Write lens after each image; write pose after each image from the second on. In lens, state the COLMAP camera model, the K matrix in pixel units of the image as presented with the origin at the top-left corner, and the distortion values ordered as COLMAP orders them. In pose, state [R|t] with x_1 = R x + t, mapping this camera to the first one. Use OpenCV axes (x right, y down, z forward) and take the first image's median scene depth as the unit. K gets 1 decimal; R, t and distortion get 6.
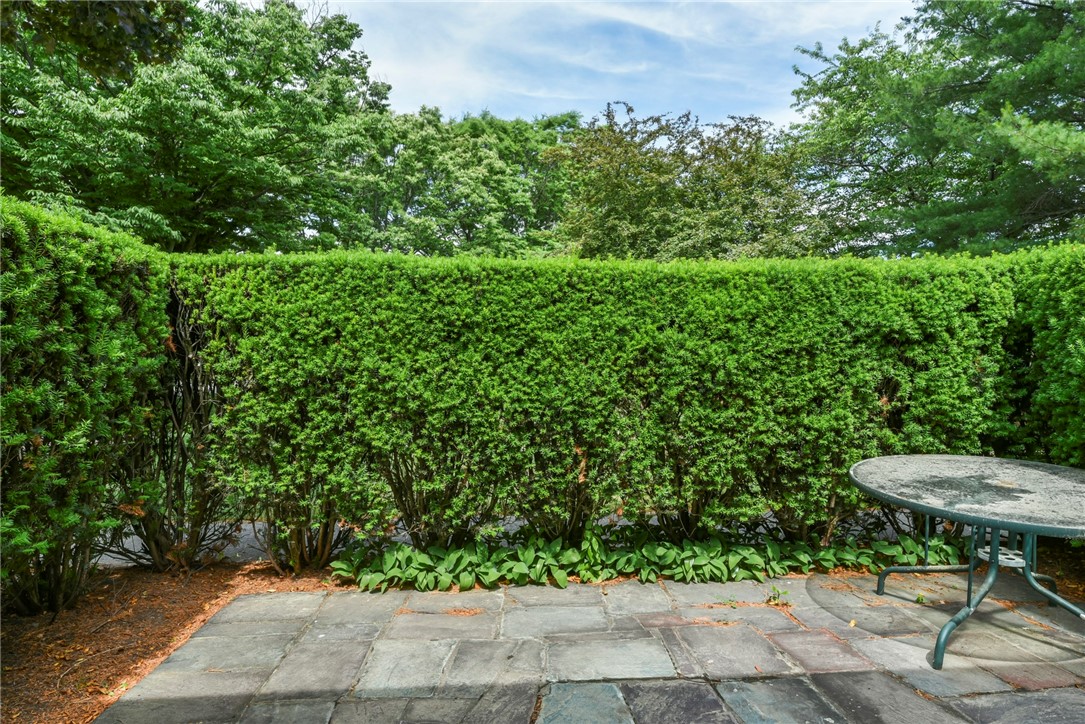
lens RADIAL K [[646.5, 0, 542.5], [0, 646.5, 362.0], [0, 0, 1]] dist [0.000132, -0.000830]
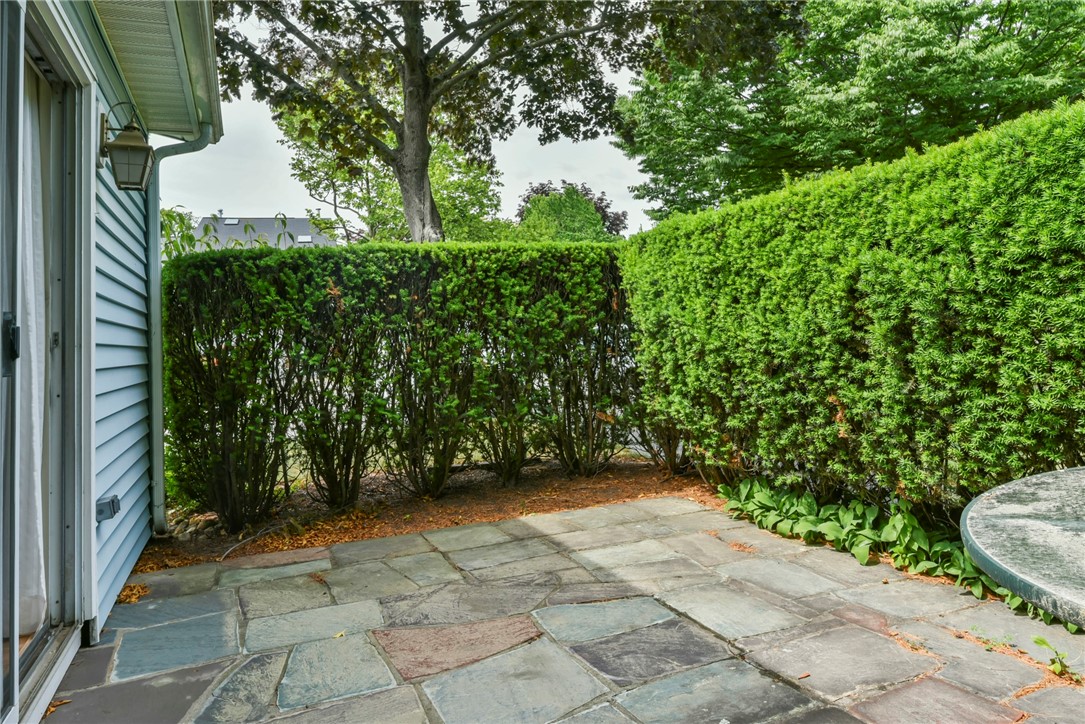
lens RADIAL K [[646.5, 0, 542.5], [0, 646.5, 362.0], [0, 0, 1]] dist [0.000132, -0.000830]
pose [[0.413812, 0.031174, -0.909829, 0.917490], [0.025713, 0.998615, 0.045911, 0.047272], [0.909999, -0.042393, 0.412437, 0.402516]]
